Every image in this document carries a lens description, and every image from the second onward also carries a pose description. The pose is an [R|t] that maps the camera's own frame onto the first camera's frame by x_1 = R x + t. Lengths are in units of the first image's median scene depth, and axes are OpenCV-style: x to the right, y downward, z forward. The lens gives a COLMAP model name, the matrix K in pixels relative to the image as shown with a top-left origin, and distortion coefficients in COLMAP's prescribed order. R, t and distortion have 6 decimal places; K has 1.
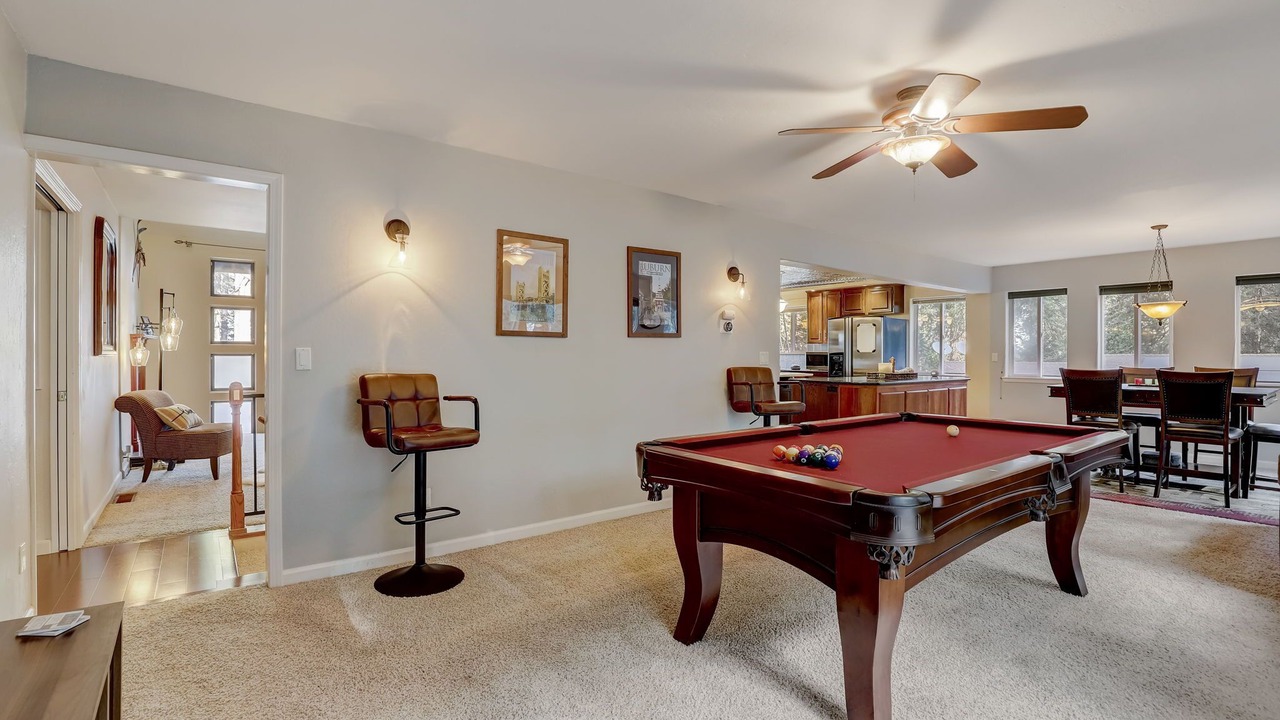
lens RADIAL K [[587.9, 0, 638.7], [0, 587.9, 354.9], [0, 0, 1]] dist [-0.029527, 0.000181]
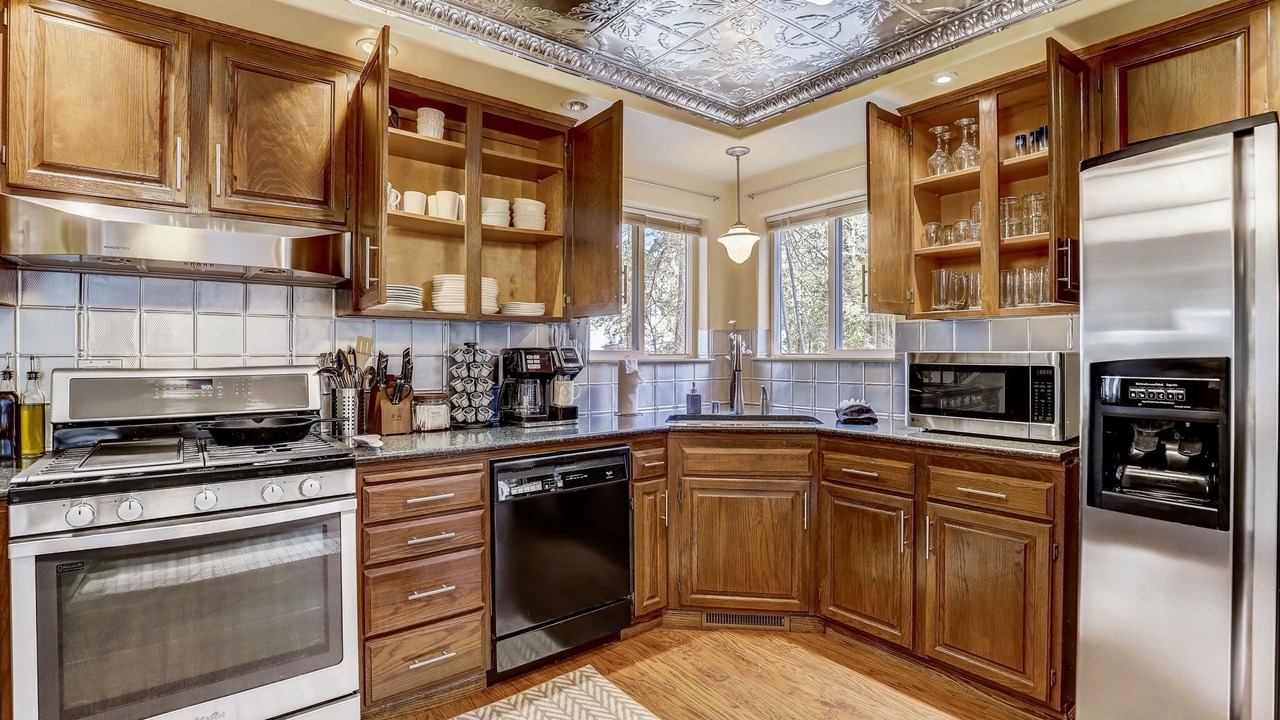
lens RADIAL K [[587.9, 0, 638.7], [0, 587.9, 354.9], [0, 0, 1]] dist [-0.029527, 0.000181]
pose [[0.999998, -0.001900, -0.000731, 0.191750], [0.001903, 0.999991, 0.003706, -0.005952], [0.000723, -0.003708, 0.999993, 0.835731]]
